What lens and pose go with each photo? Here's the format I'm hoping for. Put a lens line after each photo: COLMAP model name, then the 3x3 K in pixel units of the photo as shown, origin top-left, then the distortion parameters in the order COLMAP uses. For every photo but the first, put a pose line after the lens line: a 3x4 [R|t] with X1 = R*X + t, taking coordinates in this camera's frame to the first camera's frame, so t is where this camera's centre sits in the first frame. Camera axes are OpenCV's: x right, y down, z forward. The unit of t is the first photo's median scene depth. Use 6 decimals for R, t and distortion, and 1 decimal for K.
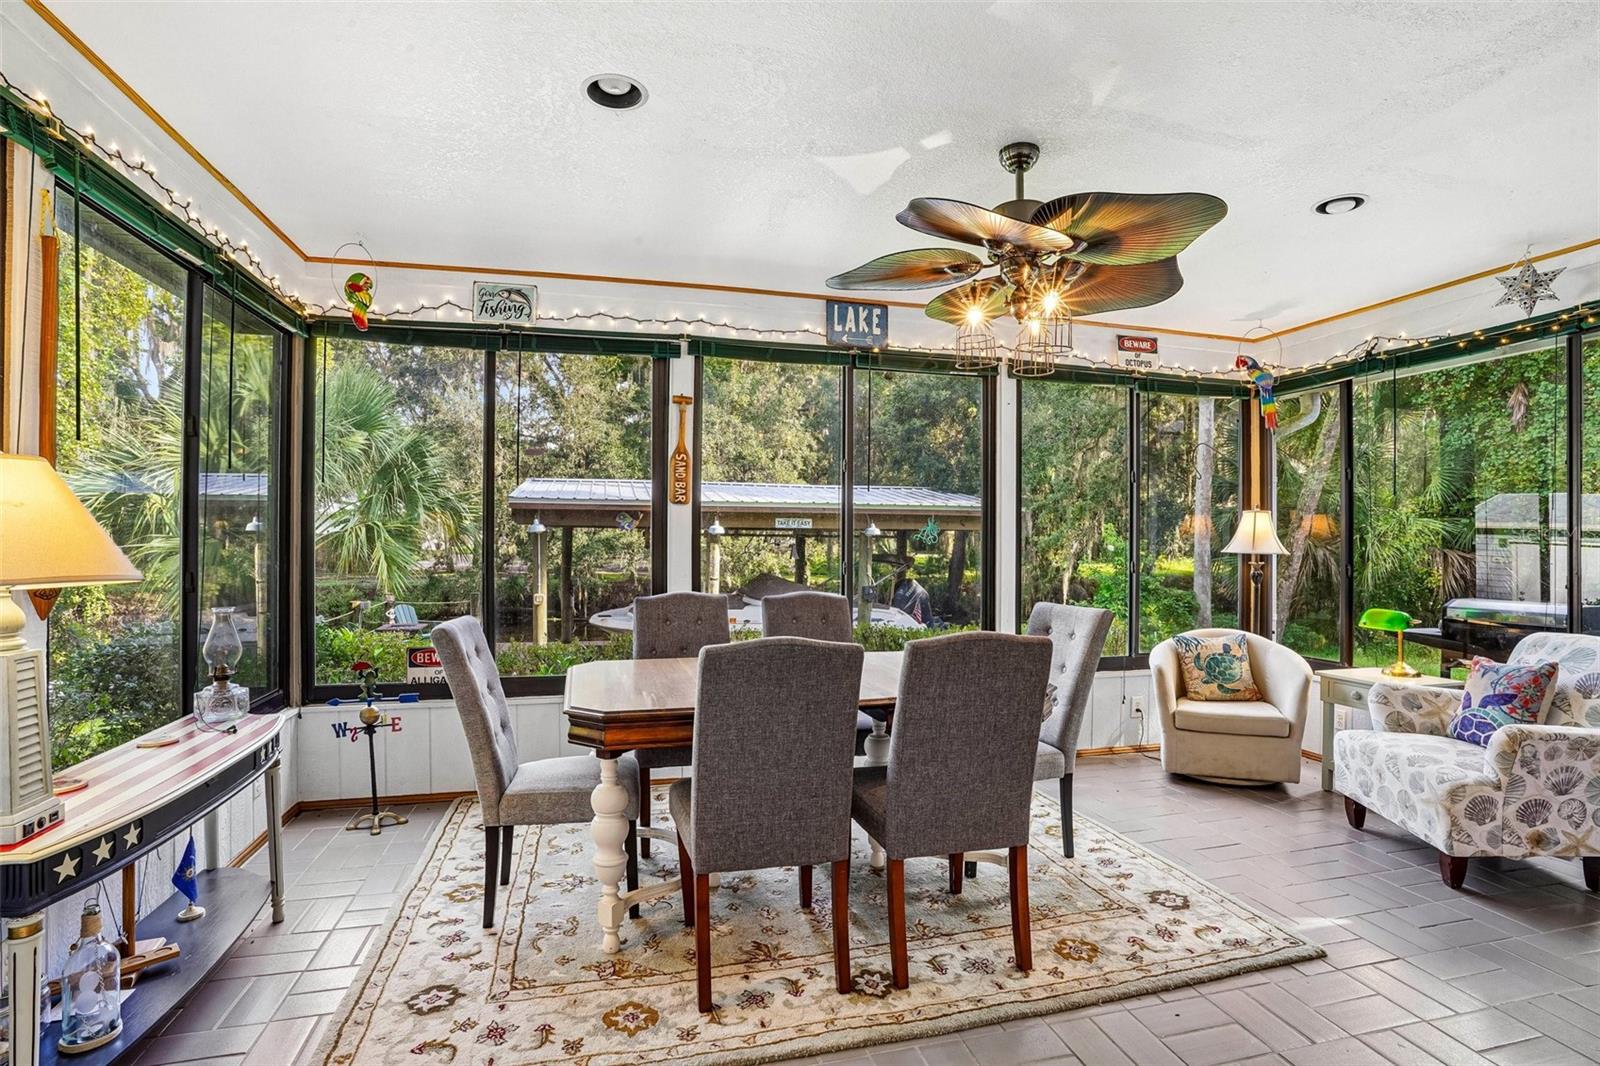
lens RADIAL K [[777.7, 0, 800.0], [0, 777.7, 533.0], [0, 0, 1]] dist [-0.078810, 0.041044]
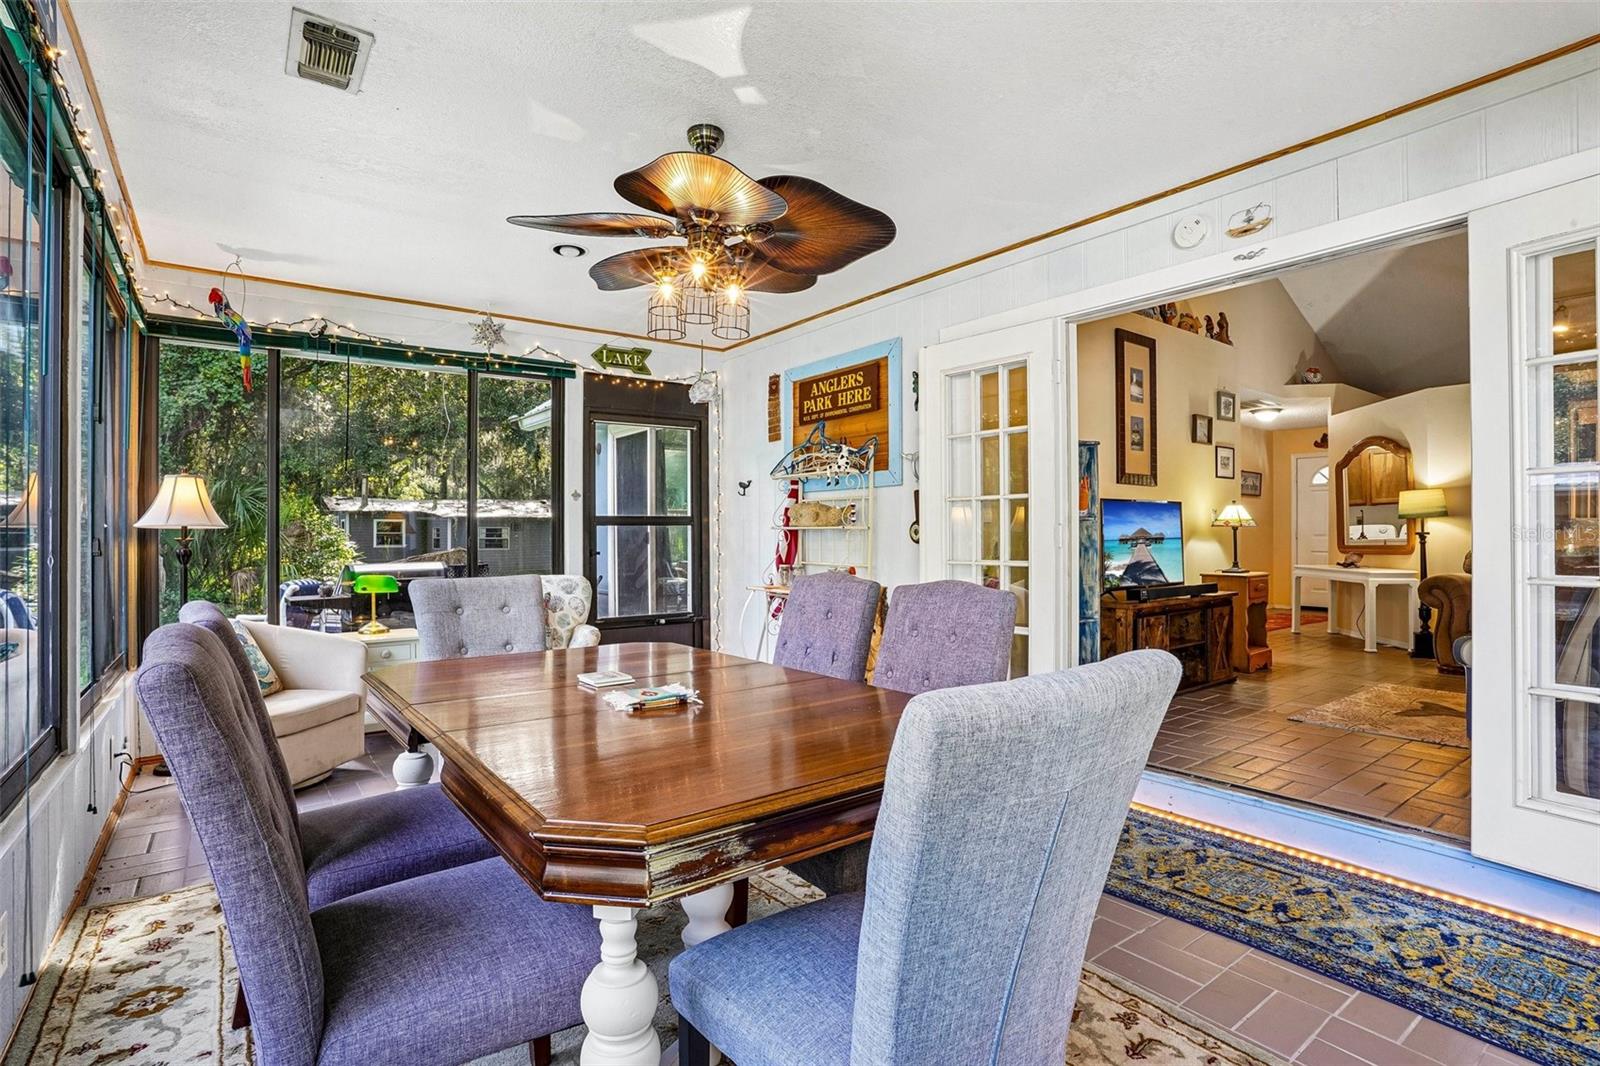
lens RADIAL K [[777.7, 0, 800.0], [0, 777.7, 533.0], [0, 0, 1]] dist [-0.078810, 0.041044]
pose [[-0.370474, -0.004655, 0.928831, -0.473138], [-0.002177, 0.999989, 0.004143, 0.032844], [-0.928840, -0.000487, -0.370480, 0.801103]]
